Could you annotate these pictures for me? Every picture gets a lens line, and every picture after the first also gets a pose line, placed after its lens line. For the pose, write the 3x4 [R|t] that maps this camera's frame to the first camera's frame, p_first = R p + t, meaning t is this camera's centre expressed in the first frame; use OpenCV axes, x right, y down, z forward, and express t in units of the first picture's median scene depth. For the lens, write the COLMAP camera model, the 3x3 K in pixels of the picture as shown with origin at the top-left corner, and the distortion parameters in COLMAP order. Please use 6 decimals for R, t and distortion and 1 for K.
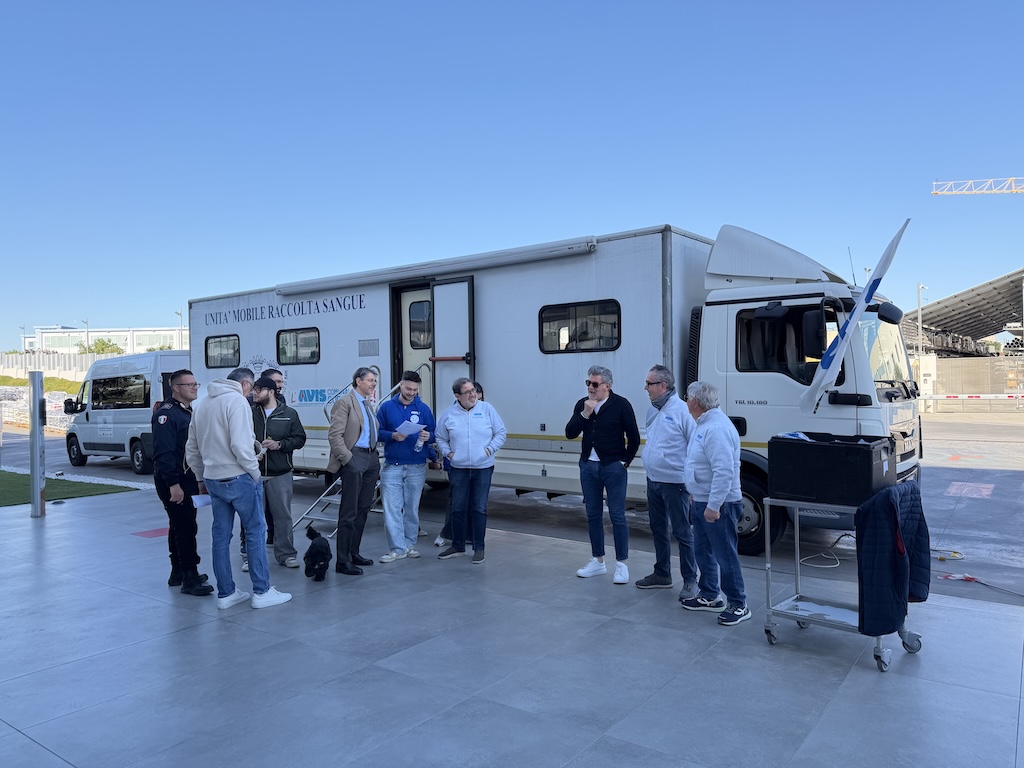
lens RADIAL K [[710.8, 0, 512.0], [0, 710.8, 384.0], [0, 0, 1]] dist [0.075813, -0.114840]
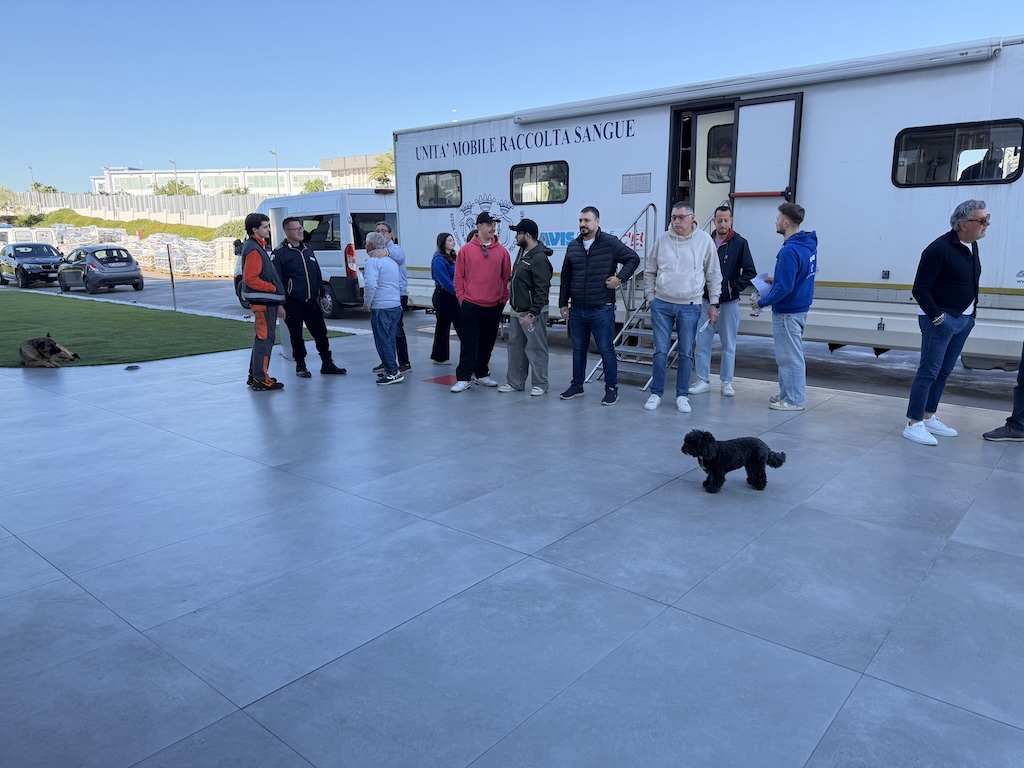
lens RADIAL K [[713.0, 0, 512.0], [0, 713.0, 384.0], [0, 0, 1]] dist [0.061610, -0.064209]
pose [[0.996977, 0.024062, -0.073884, -0.277754], [-0.008193, 0.978098, 0.207983, 0.009260], [0.077270, -0.206749, 0.975338, 0.055832]]
